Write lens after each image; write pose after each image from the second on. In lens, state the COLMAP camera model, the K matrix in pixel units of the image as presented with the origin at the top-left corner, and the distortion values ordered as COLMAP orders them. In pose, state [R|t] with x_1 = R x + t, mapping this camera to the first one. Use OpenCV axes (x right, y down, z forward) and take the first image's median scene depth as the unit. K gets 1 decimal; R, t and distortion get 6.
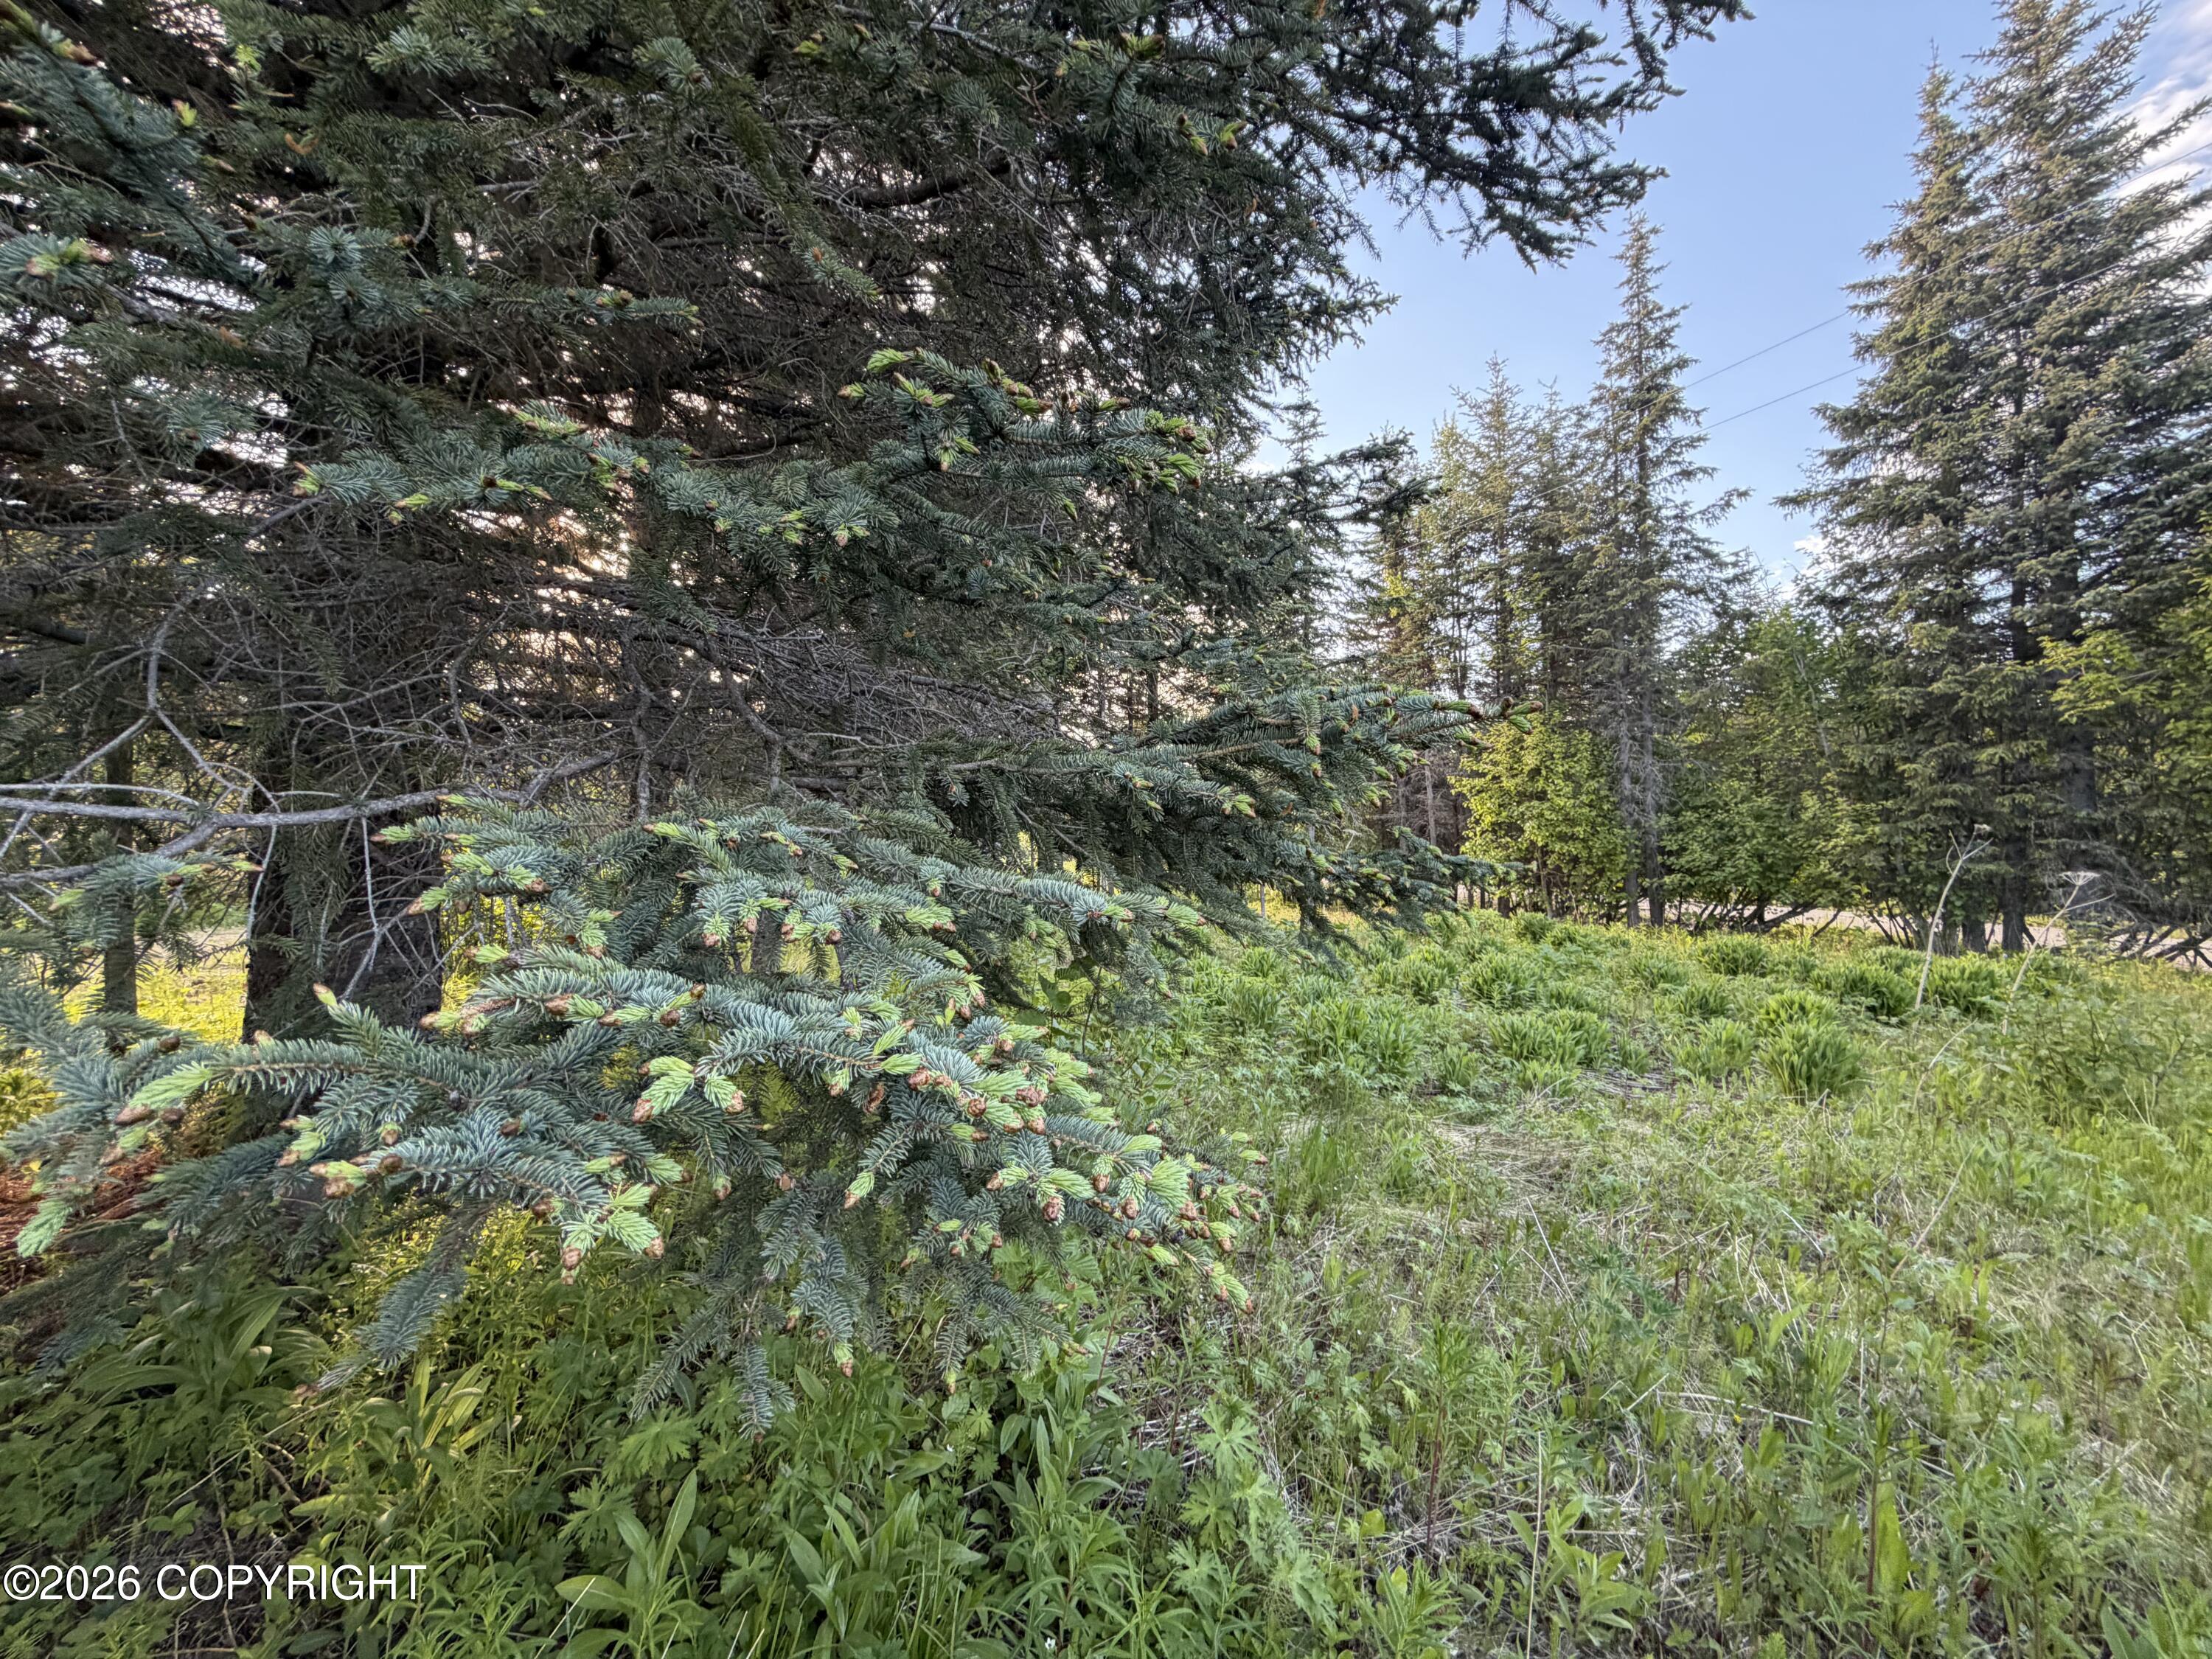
lens RADIAL K [[898.0, 0, 1100.0], [0, 898.0, 815.0], [0, 0, 1]] dist [-0.003999, 0.001774]
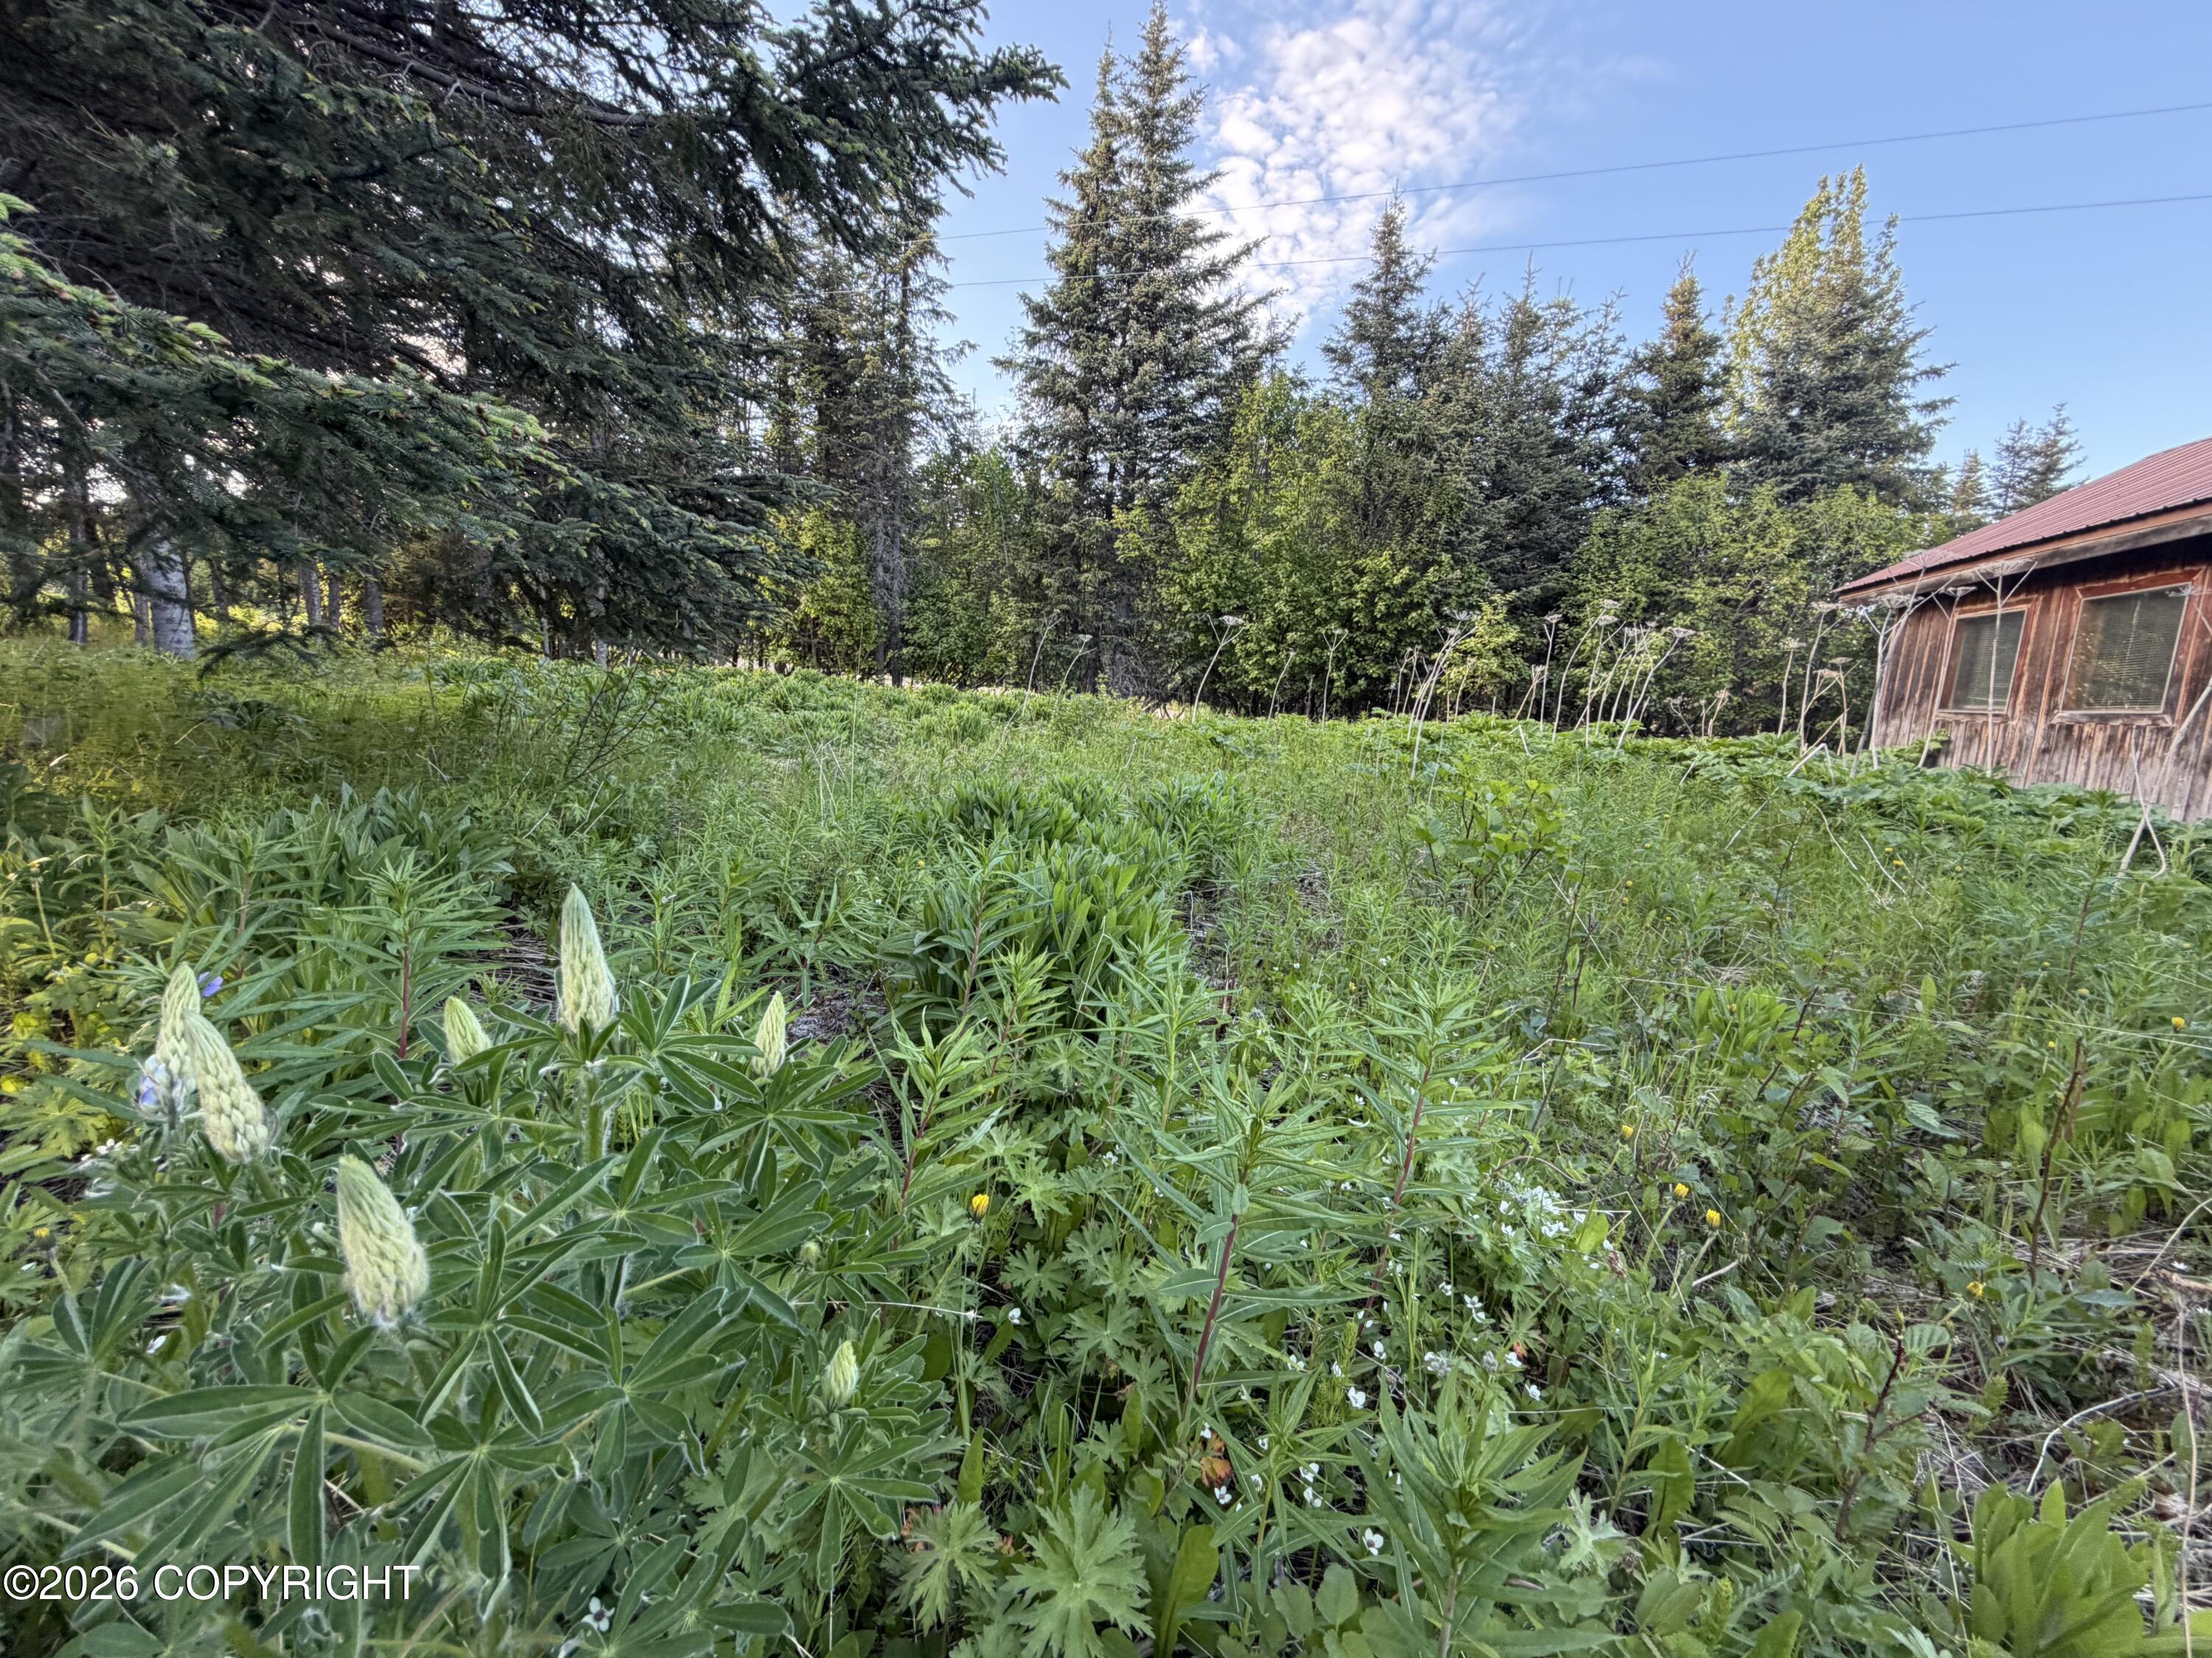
lens RADIAL K [[897.9, 0, 1103.5], [0, 897.9, 835.2], [0, 0, 1]] dist [-0.003999, 0.001774]
pose [[0.714296, -0.082146, 0.695006, -0.096557], [-0.099694, 0.971016, 0.217230, 0.021887], [-0.692706, -0.224455, 0.685404, -0.166774]]
